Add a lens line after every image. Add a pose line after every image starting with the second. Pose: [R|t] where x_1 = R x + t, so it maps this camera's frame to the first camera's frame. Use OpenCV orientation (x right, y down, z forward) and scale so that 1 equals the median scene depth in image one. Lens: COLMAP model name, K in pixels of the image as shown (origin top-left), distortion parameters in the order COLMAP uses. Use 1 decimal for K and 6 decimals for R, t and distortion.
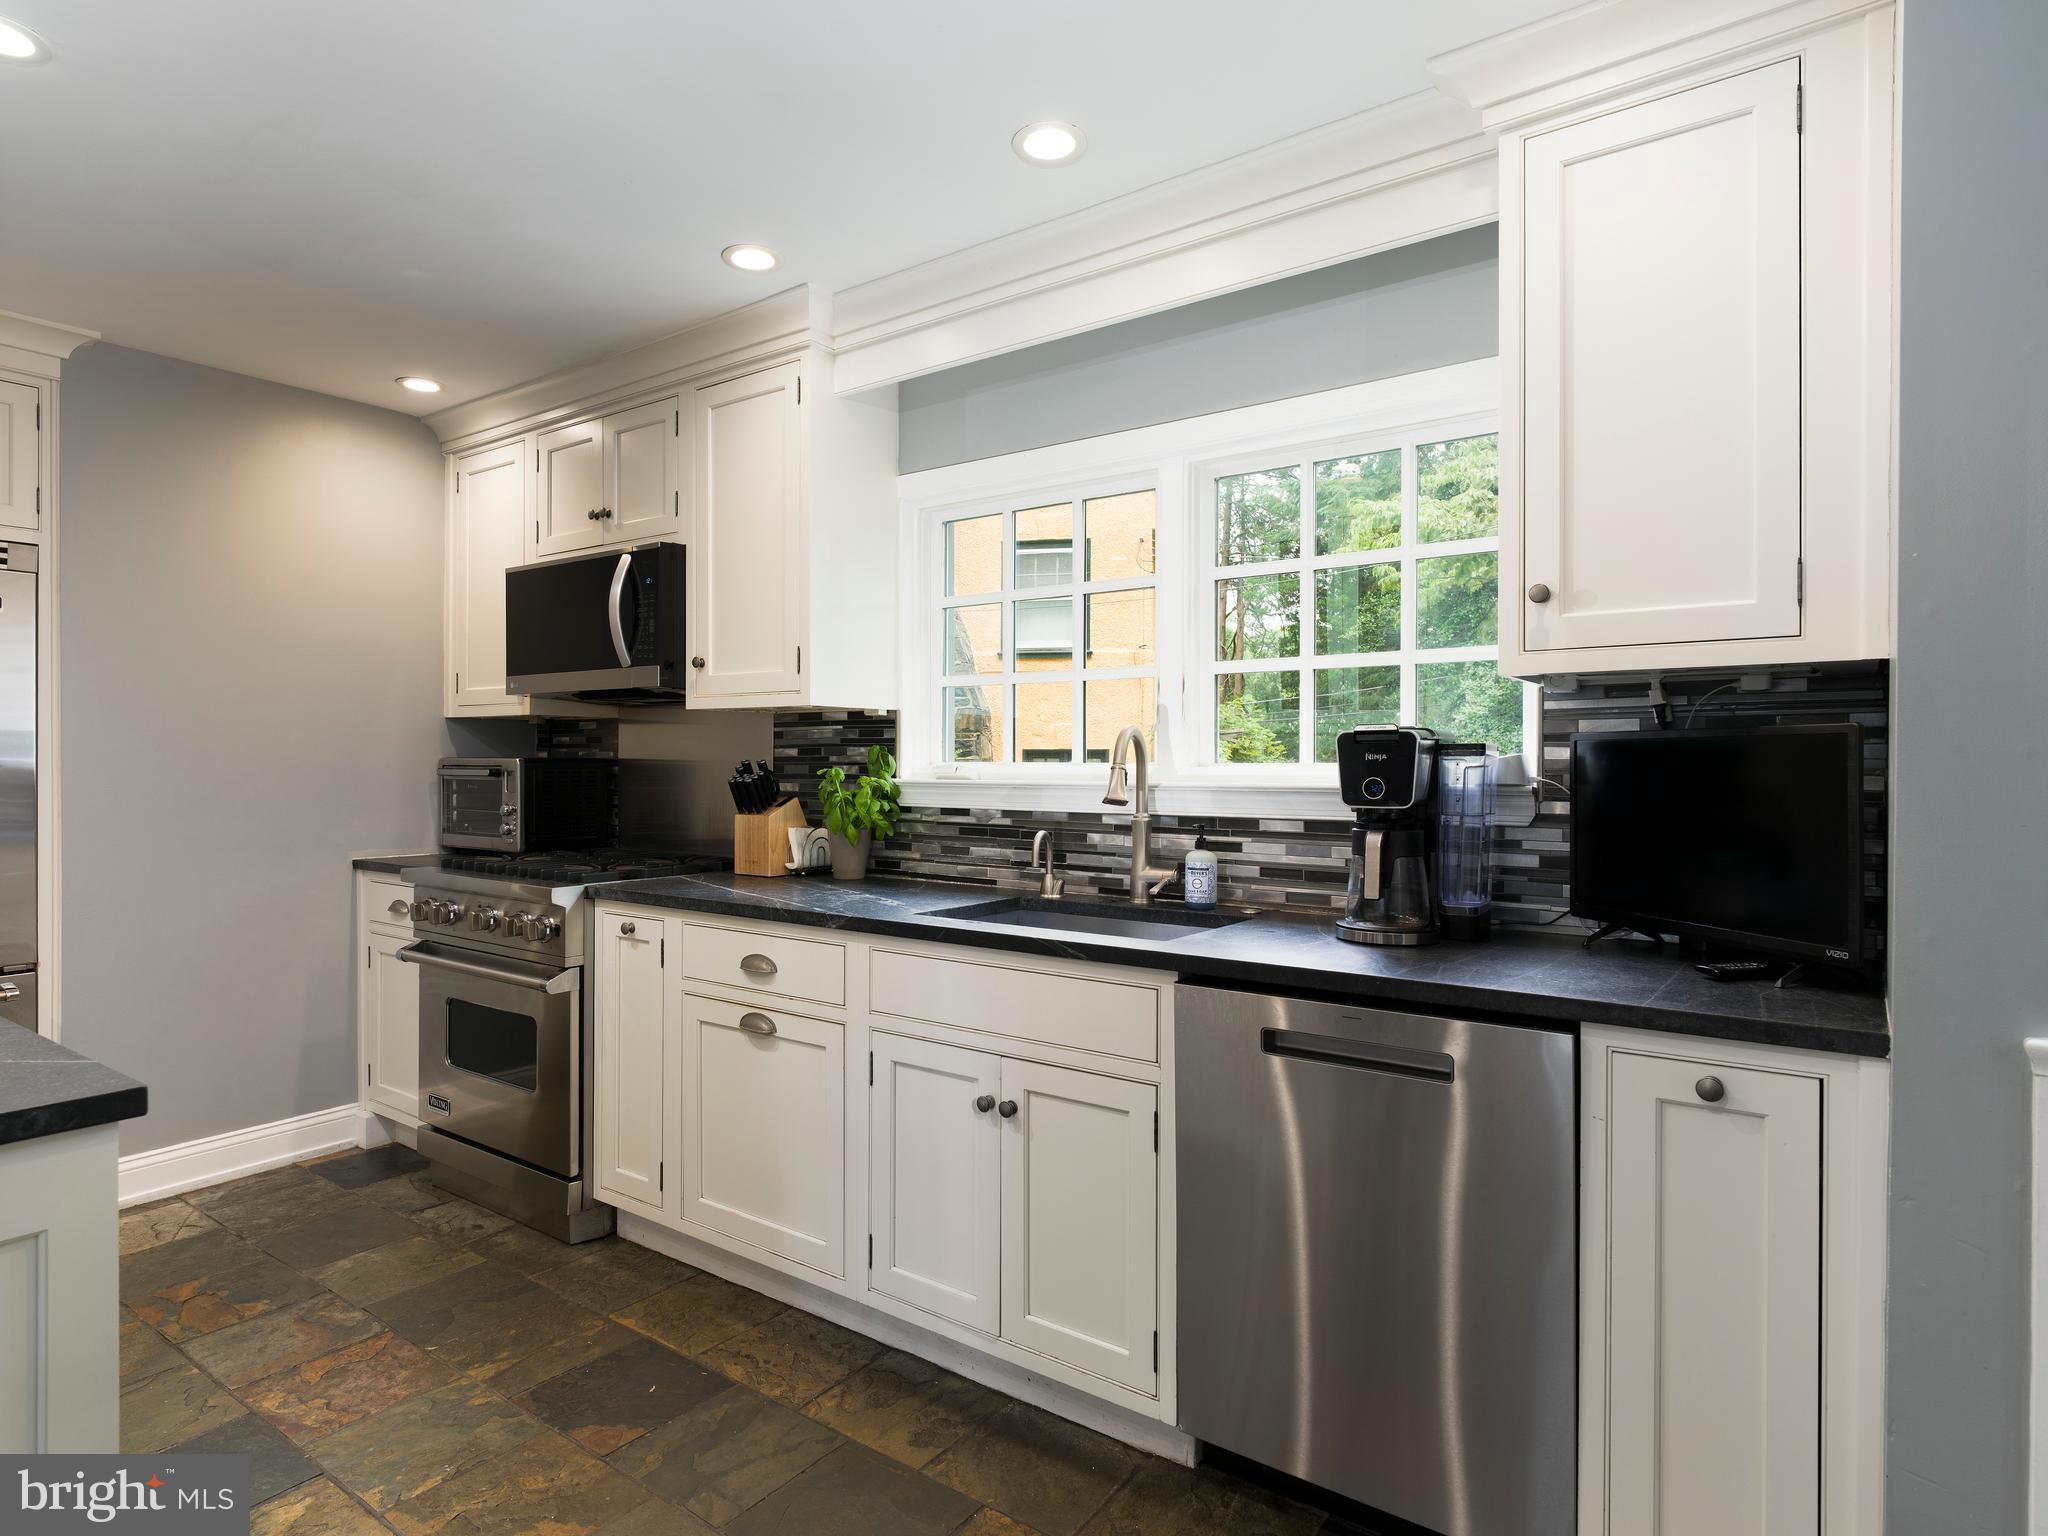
lens RADIAL K [[1172.3, 0, 1015.2], [0, 1172.3, 768.6], [0, 0, 1]] dist [-0.000819, -0.000177]
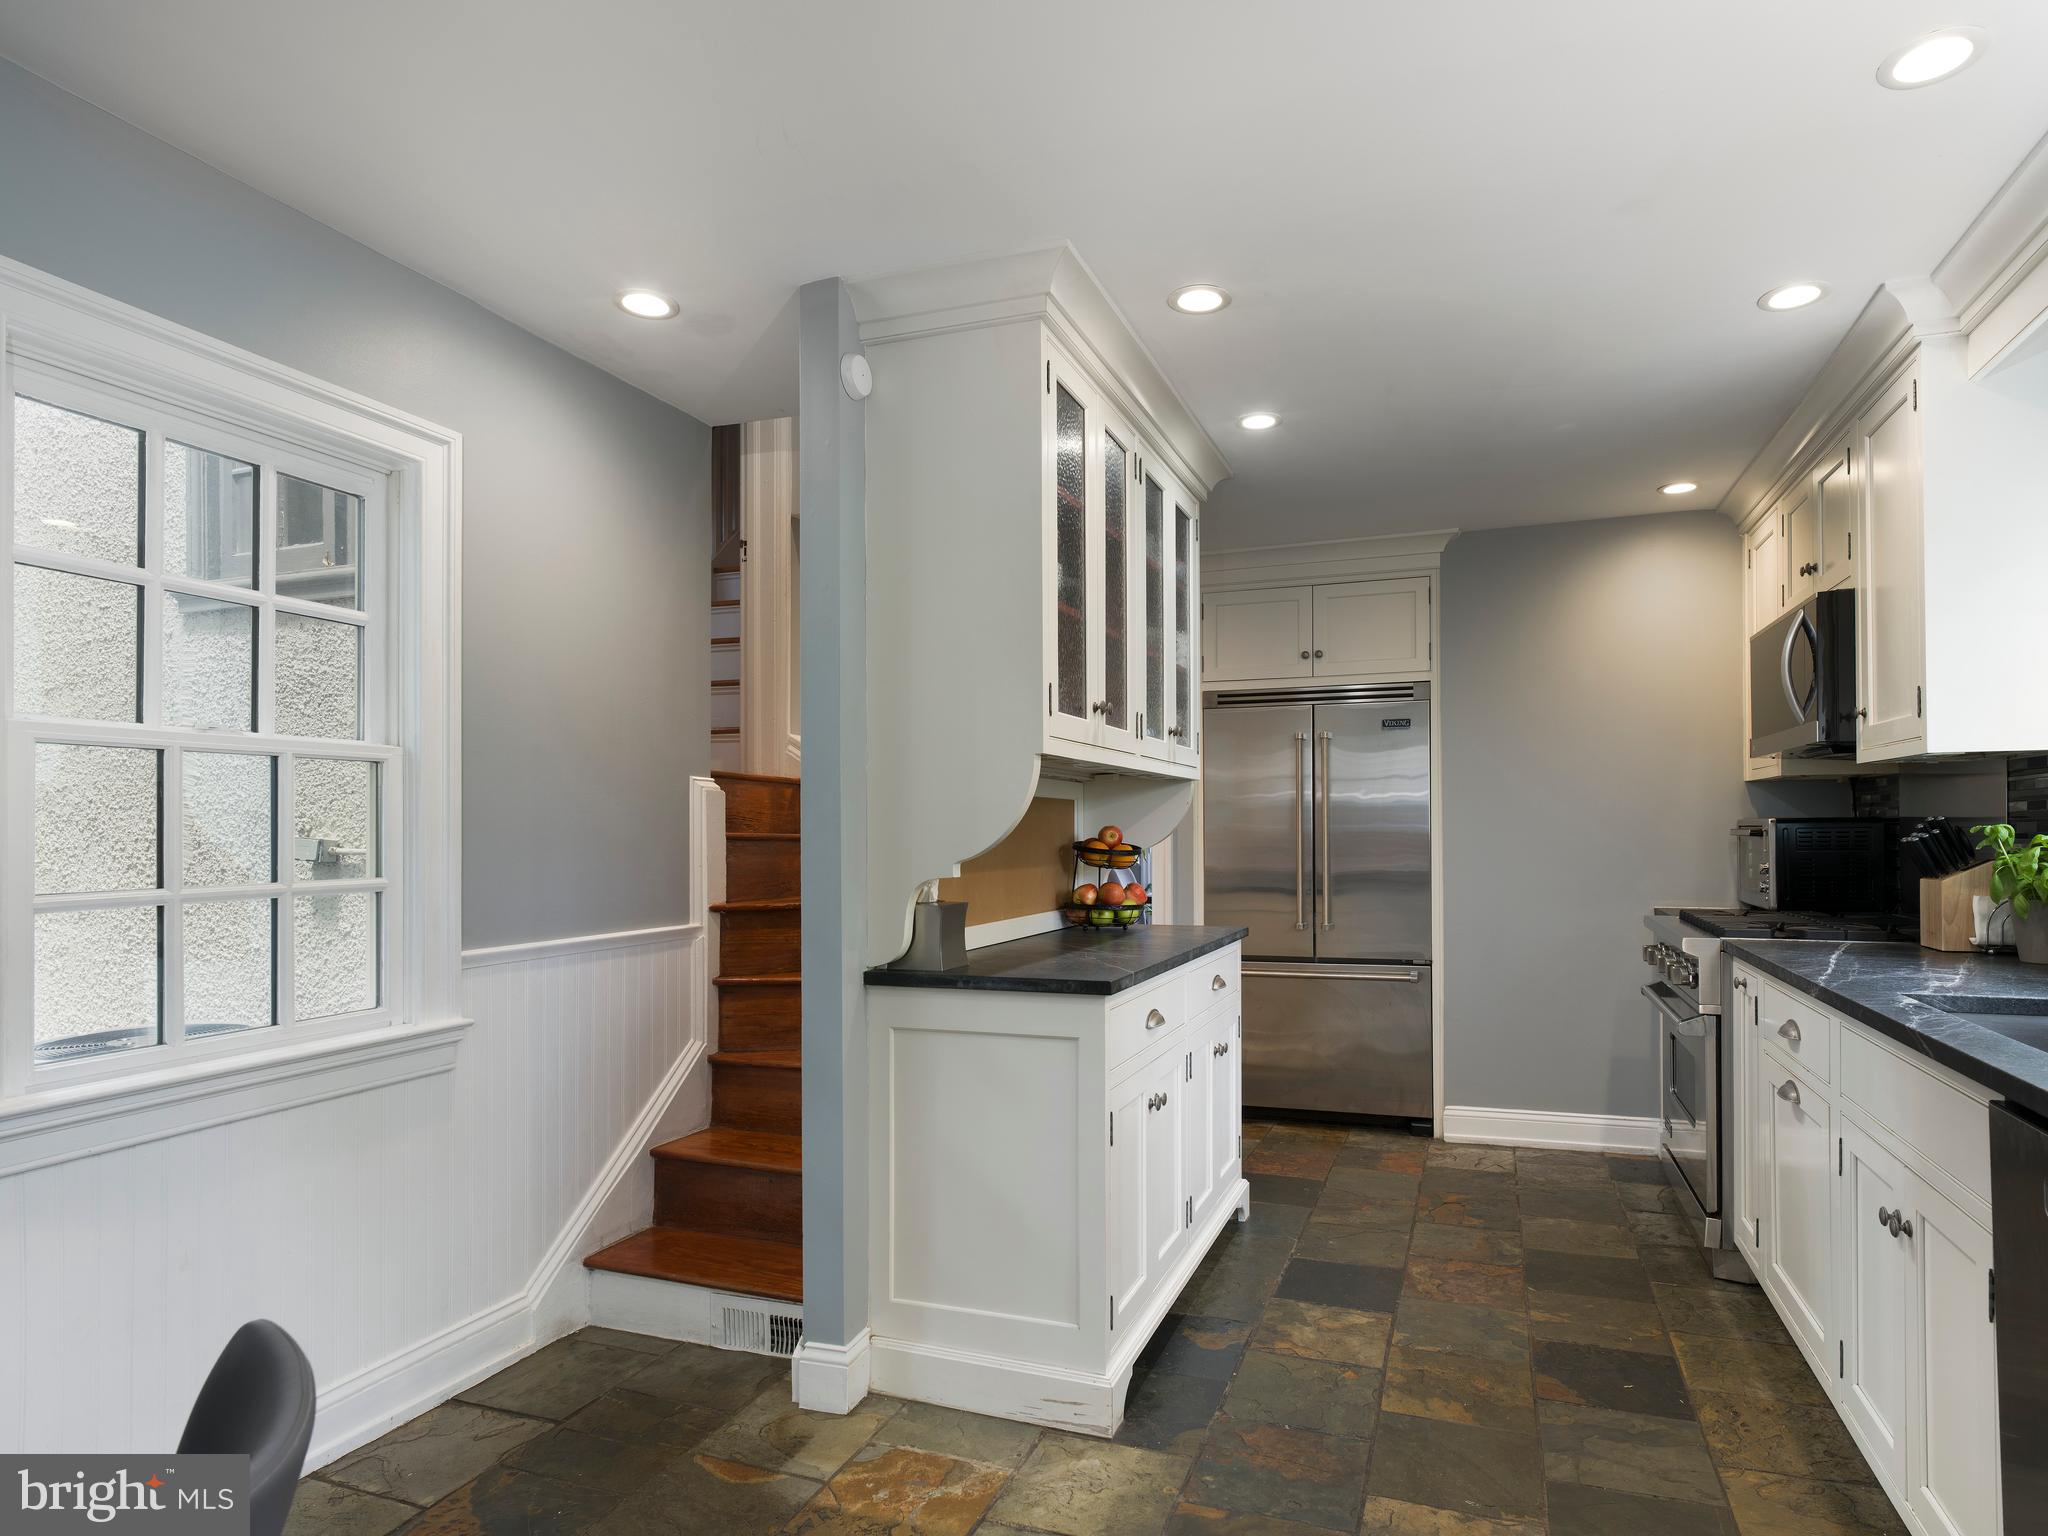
lens RADIAL K [[1128.4, 0, 1016.9], [0, 1128.4, 825.6], [0, 0, 1]] dist [0.003065, 0.001190]
pose [[0.256433, -0.009729, -0.966513, 0.440482], [0.004488, 0.999951, -0.008875, 0.003999], [0.966552, -0.002061, 0.256464, 0.126570]]
